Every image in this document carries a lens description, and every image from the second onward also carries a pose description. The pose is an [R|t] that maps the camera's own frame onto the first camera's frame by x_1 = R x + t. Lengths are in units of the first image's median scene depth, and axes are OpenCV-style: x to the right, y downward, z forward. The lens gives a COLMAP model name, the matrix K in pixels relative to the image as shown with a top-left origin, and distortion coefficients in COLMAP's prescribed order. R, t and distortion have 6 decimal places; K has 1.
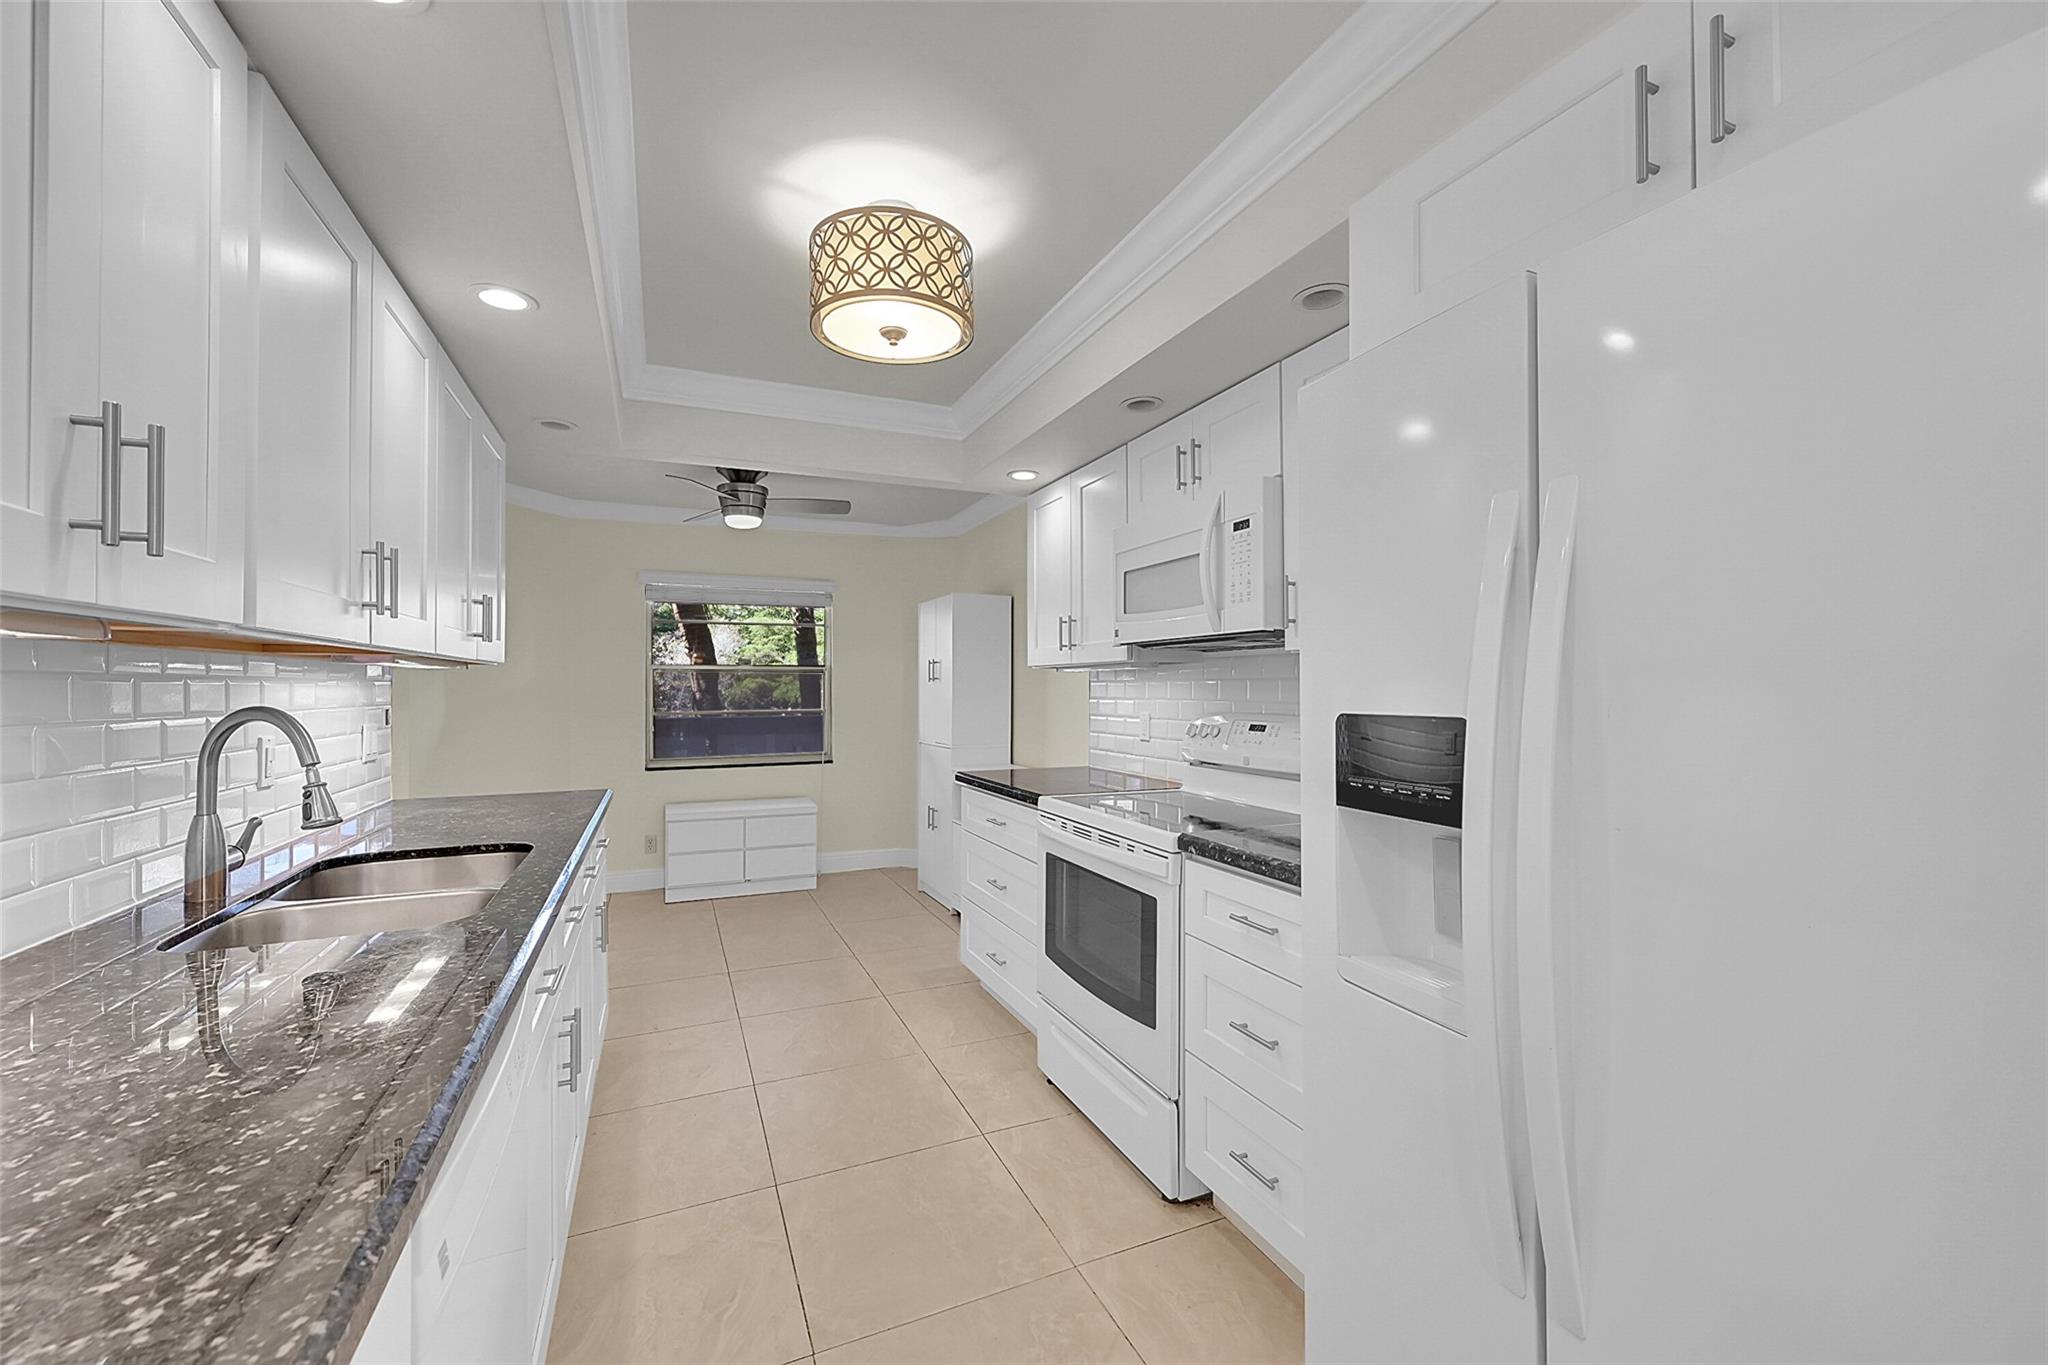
lens RADIAL K [[805.6, 0, 1022.7], [0, 805.6, 683.8], [0, 0, 1]] dist [-0.000167, -0.000041]
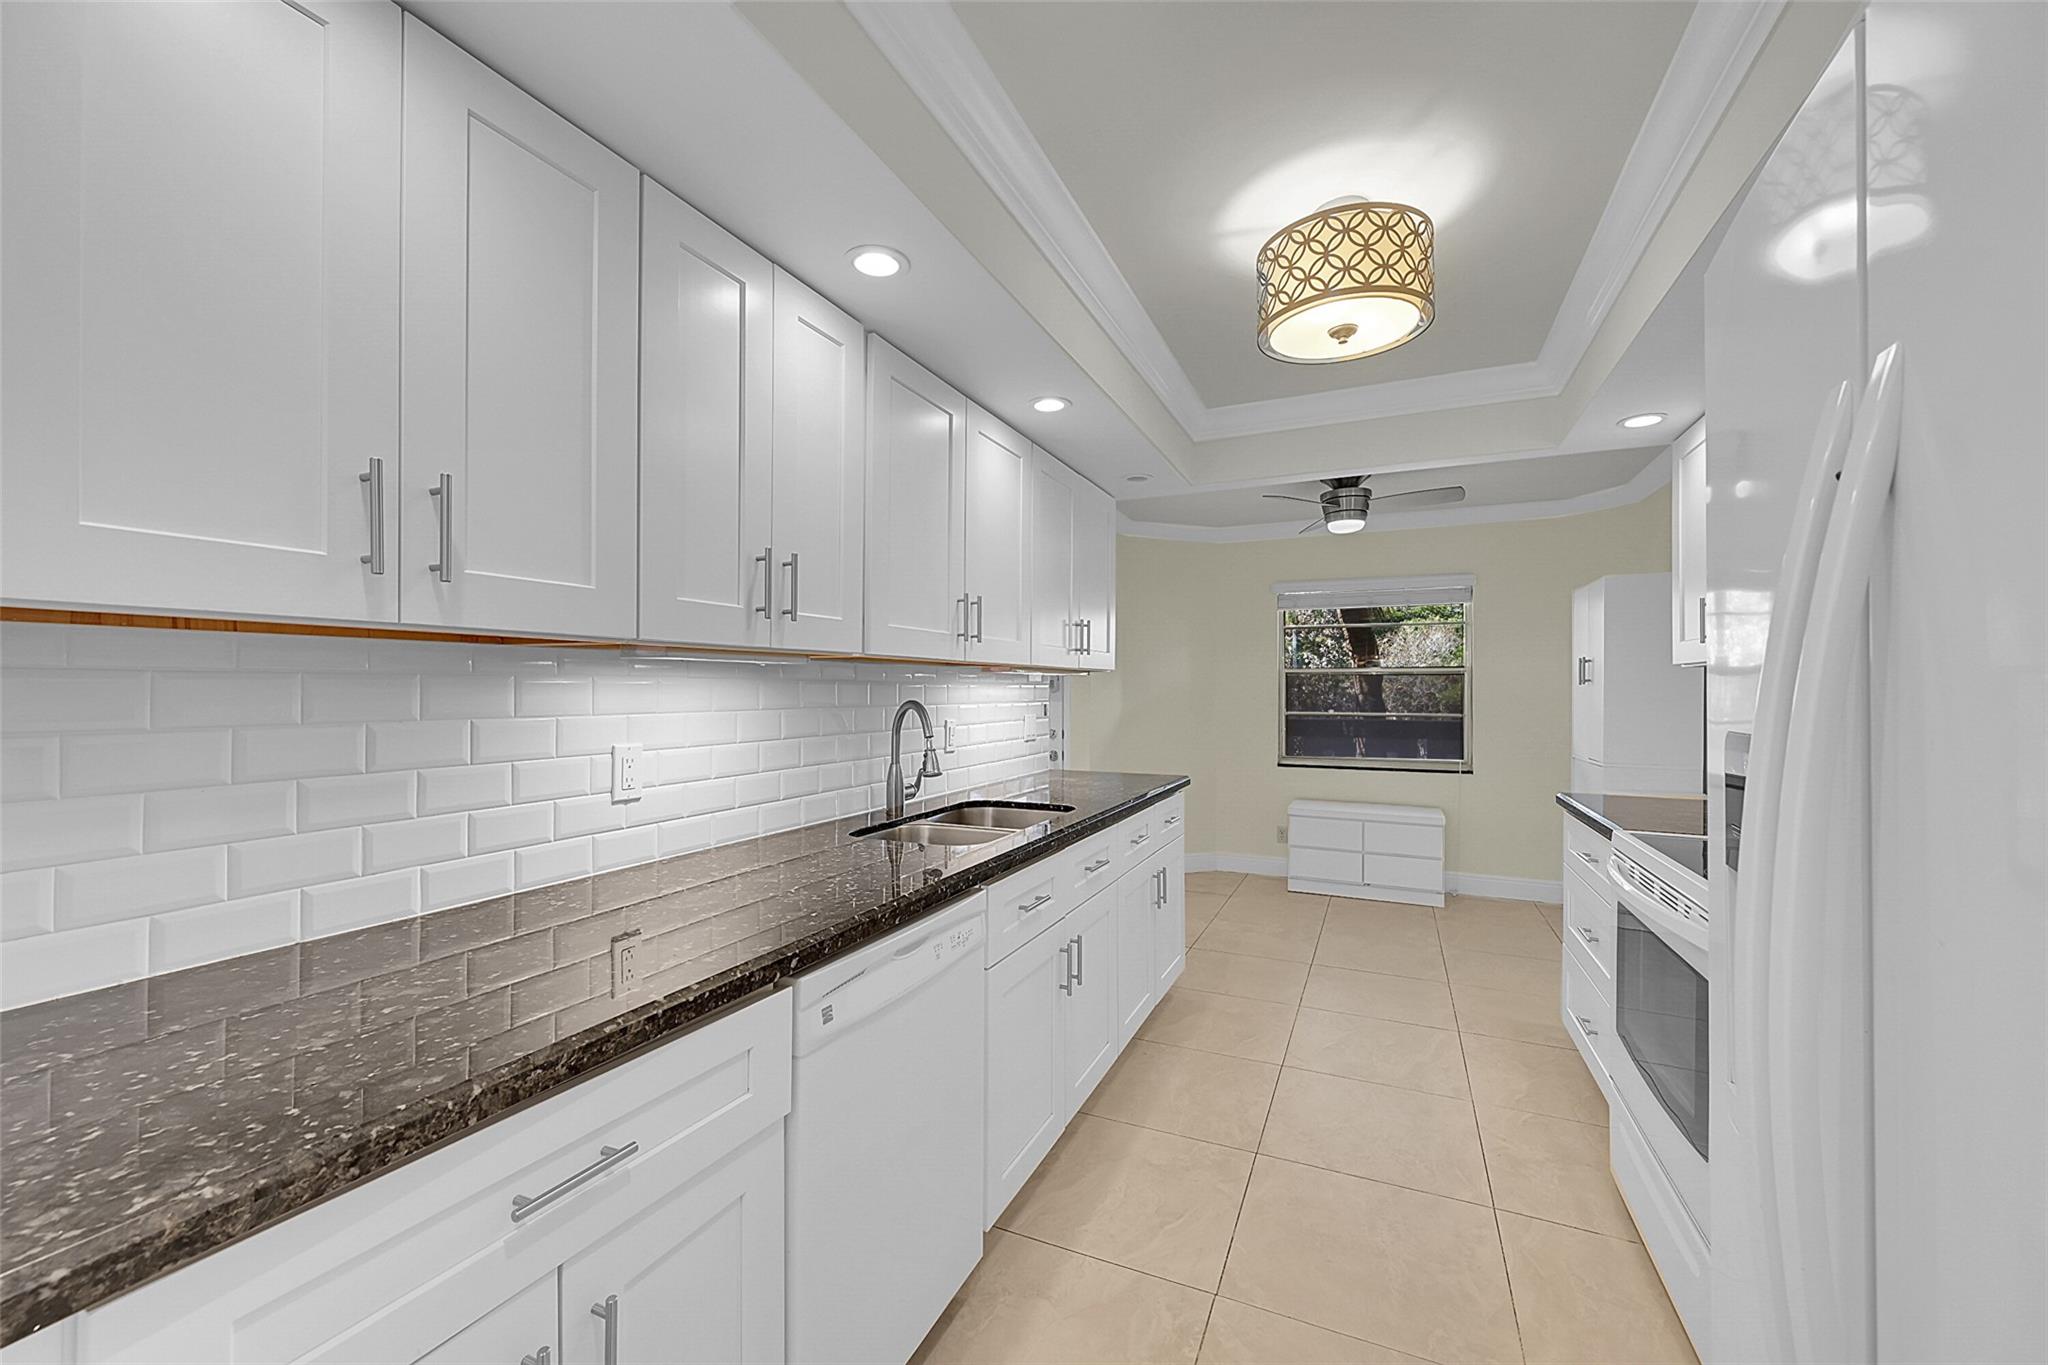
lens RADIAL K [[805.6, 0, 1021.9], [0, 805.6, 685.7], [0, 0, 1]] dist [-0.000167, -0.000041]
pose [[0.663666, 0.001508, -0.748028, 0.231325], [-0.001855, 0.999998, 0.000370, -0.001648], [0.748027, 0.001142, 0.663667, 0.039729]]
